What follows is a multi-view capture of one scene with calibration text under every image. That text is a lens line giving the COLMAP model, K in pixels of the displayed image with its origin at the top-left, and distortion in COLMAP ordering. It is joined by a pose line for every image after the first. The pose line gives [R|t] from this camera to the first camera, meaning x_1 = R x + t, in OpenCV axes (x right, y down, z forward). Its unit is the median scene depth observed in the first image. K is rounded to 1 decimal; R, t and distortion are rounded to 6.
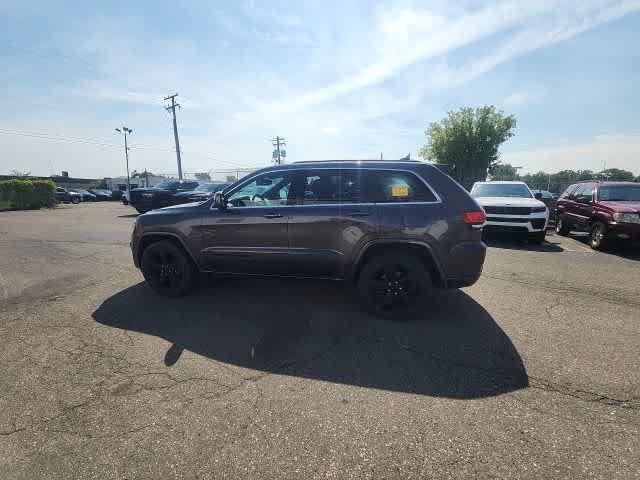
lens RADIAL K [[260.6, 0, 323.5], [0, 260.6, 239.8], [0, 0, 1]] dist [0.015590, -0.010369]
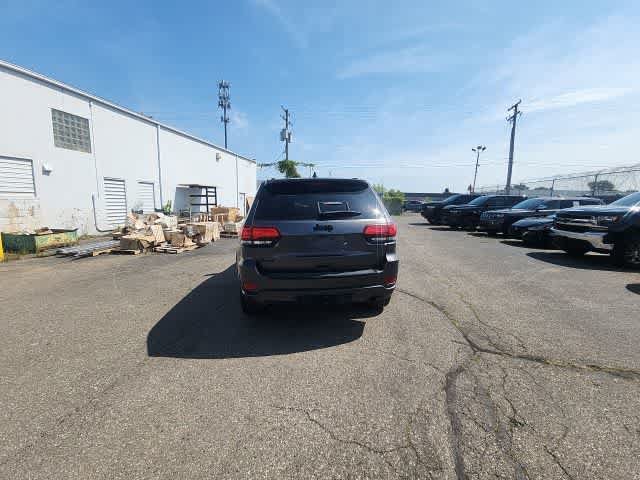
lens RADIAL K [[260.6, 0, 321.6], [0, 260.6, 245.4], [0, 0, 1]] dist [0.015590, -0.010369]
pose [[0.332068, 0.152871, -0.930785, 0.113166], [-0.176828, 0.979374, 0.097766, -0.012644], [0.926533, 0.132124, 0.352251, 0.059448]]
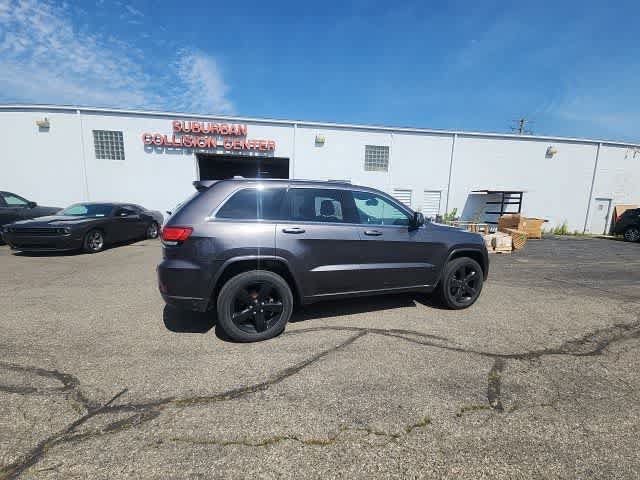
lens RADIAL K [[260.6, 0, 319.1], [0, 260.6, 246.1], [0, 0, 1]] dist [0.015590, -0.010369]
pose [[-0.830943, 0.062802, -0.552801, 0.057348], [-0.129348, 0.944575, 0.301740, -0.034811], [0.541112, 0.322232, -0.776765, 0.174404]]
